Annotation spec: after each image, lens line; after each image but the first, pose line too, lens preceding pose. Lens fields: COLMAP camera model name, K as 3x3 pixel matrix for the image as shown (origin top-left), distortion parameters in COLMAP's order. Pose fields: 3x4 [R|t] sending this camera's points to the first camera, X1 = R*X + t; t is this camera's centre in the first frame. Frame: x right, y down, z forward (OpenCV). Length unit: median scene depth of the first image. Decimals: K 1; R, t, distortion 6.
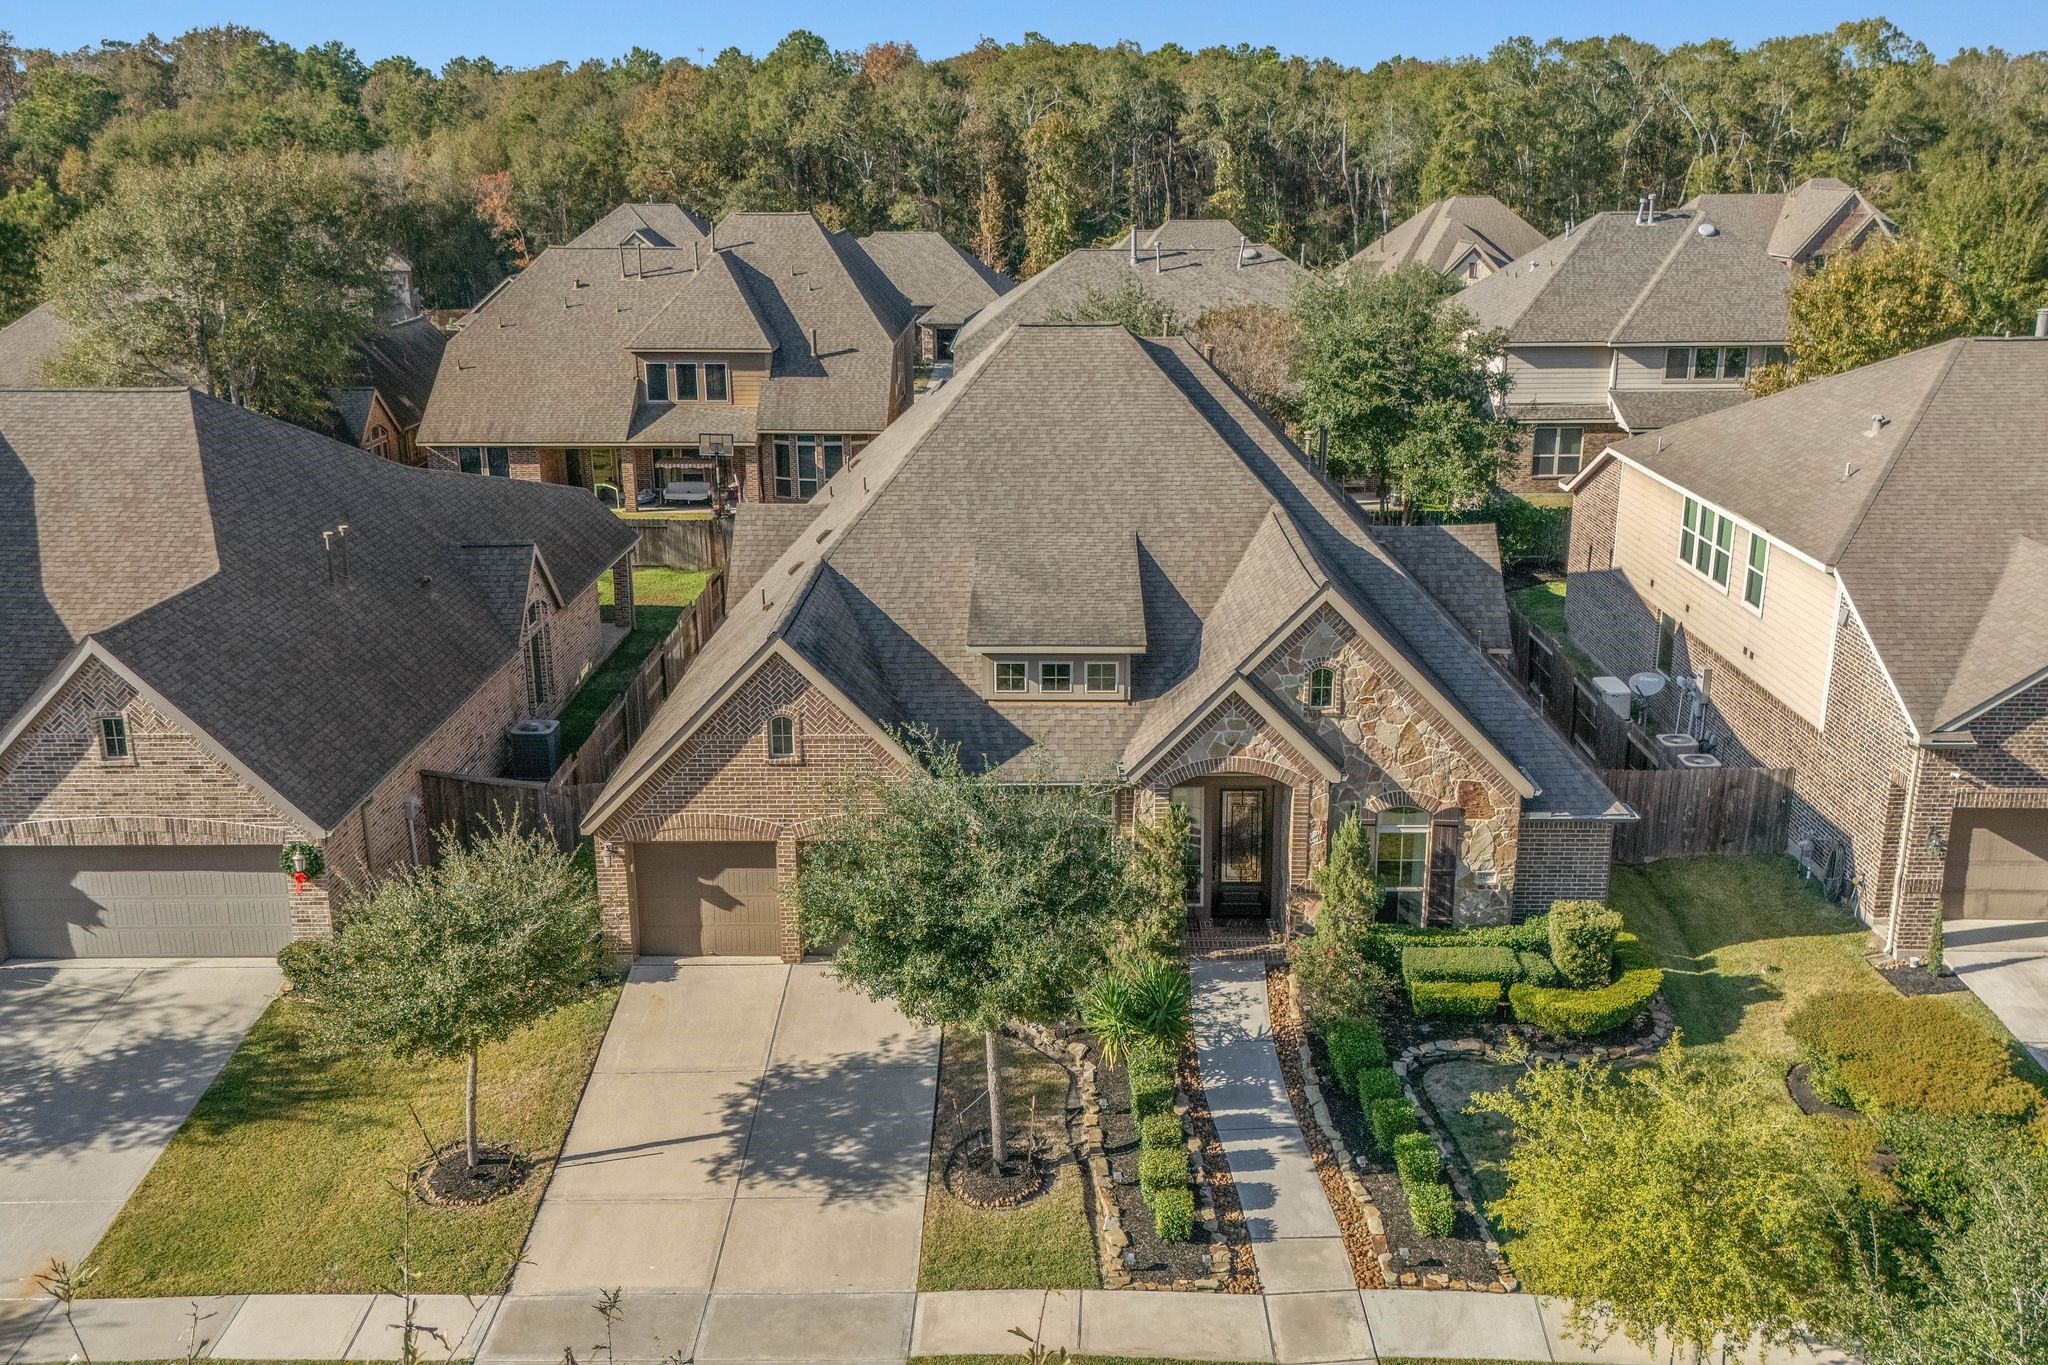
lens RADIAL K [[1771.4, 0, 1017.4], [0, 1771.4, 679.1], [0, 0, 1]] dist [0.078316, -0.064648]
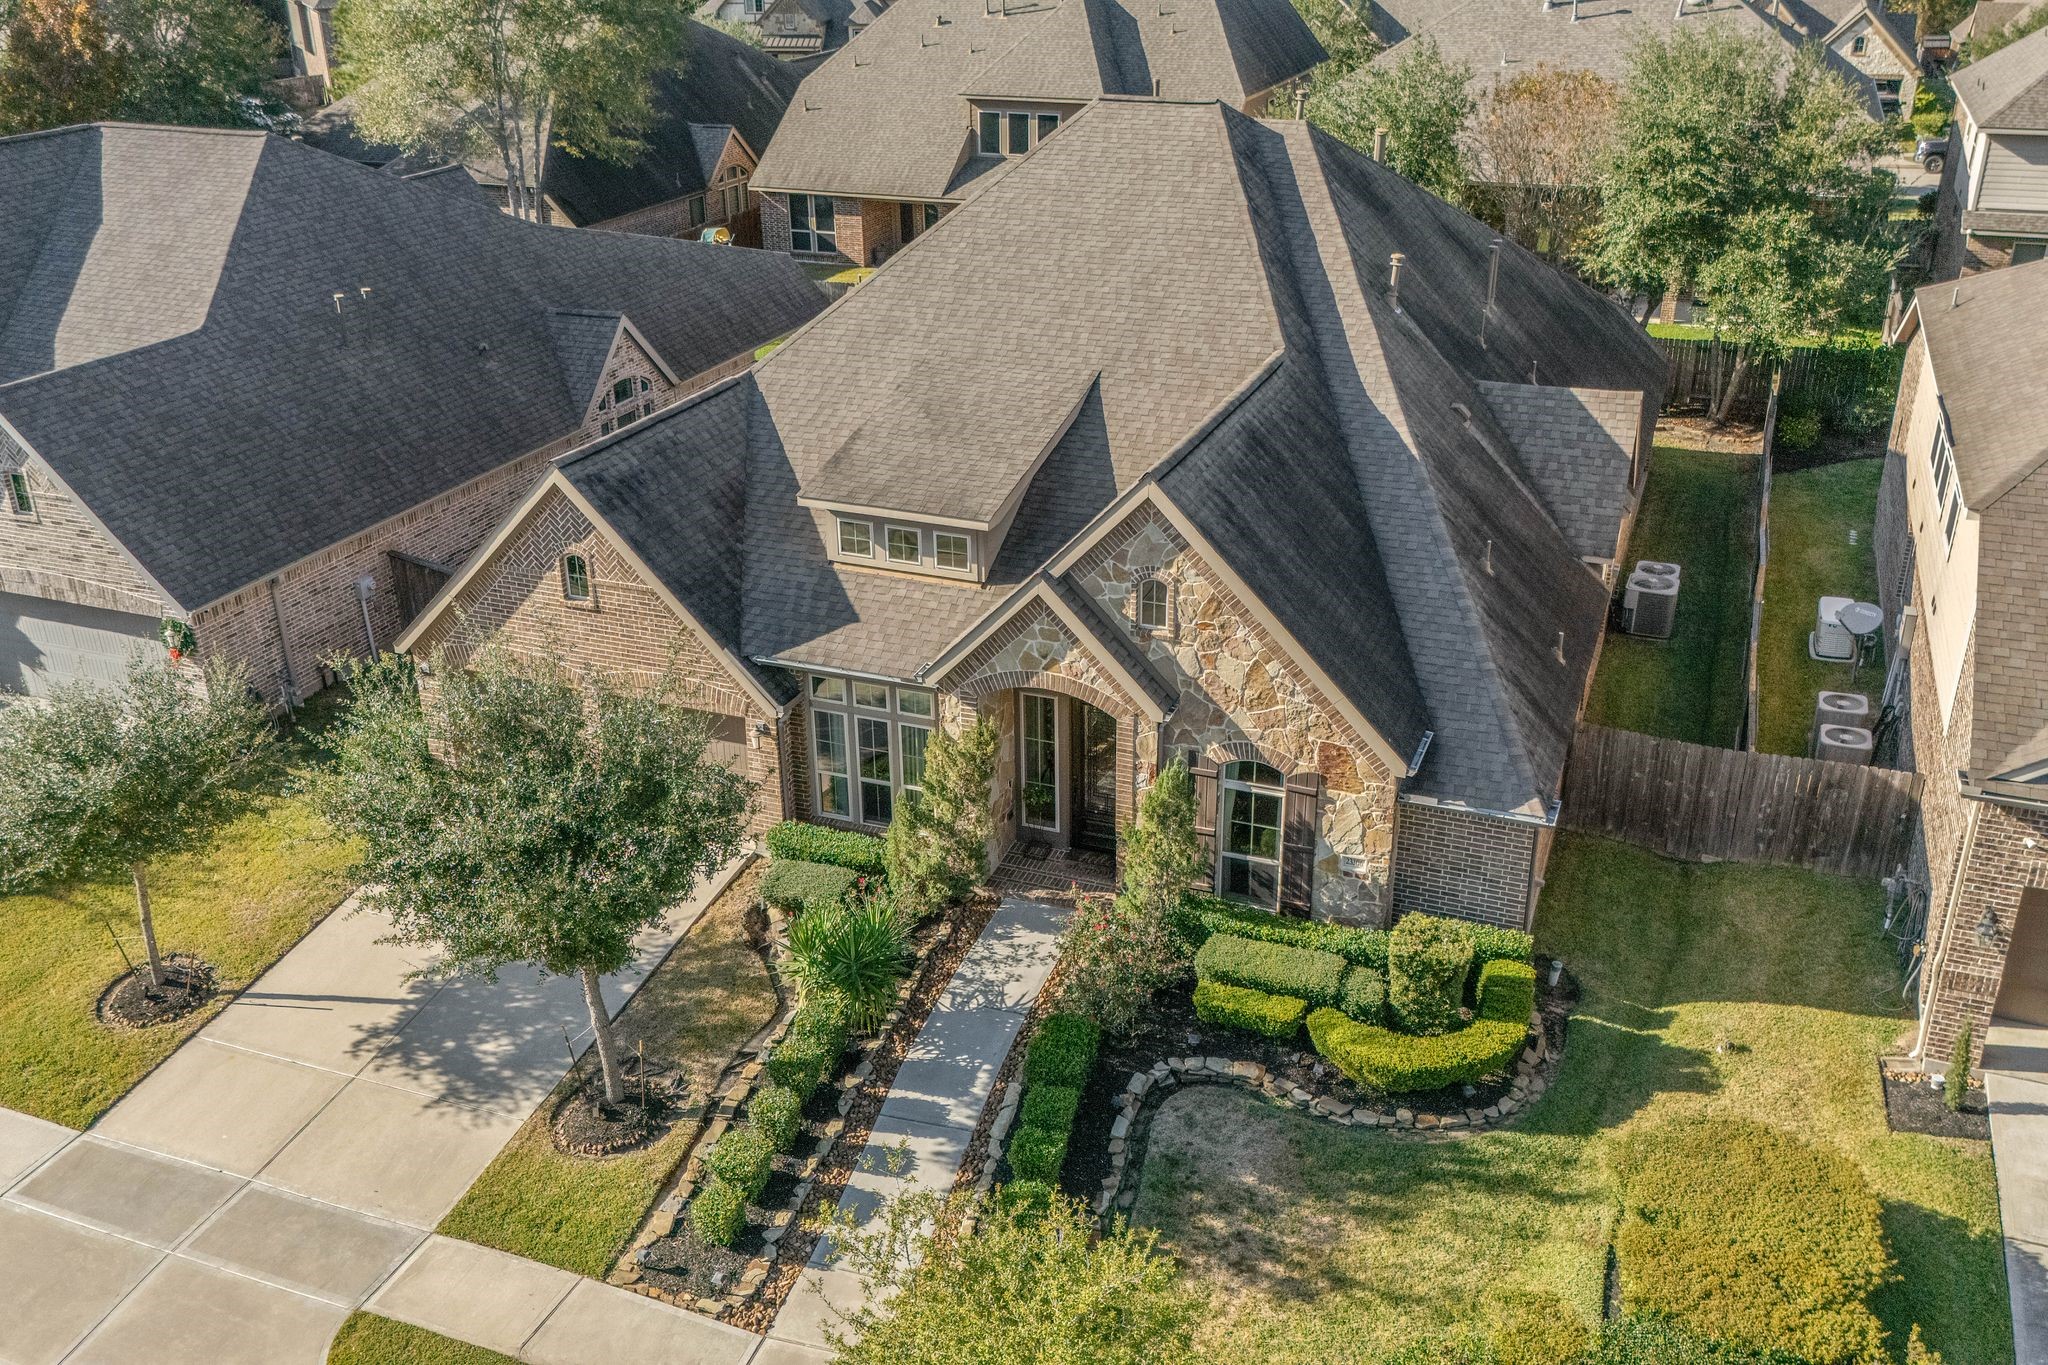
lens RADIAL K [[1771.4, 0, 1029.7], [0, 1771.4, 672.9], [0, 0, 1]] dist [0.078316, -0.064648]
pose [[0.937090, 0.143239, -0.318347, 0.372209], [-0.097901, 0.983178, 0.154196, -0.080686], [0.335078, -0.113329, 0.935350, 0.227153]]
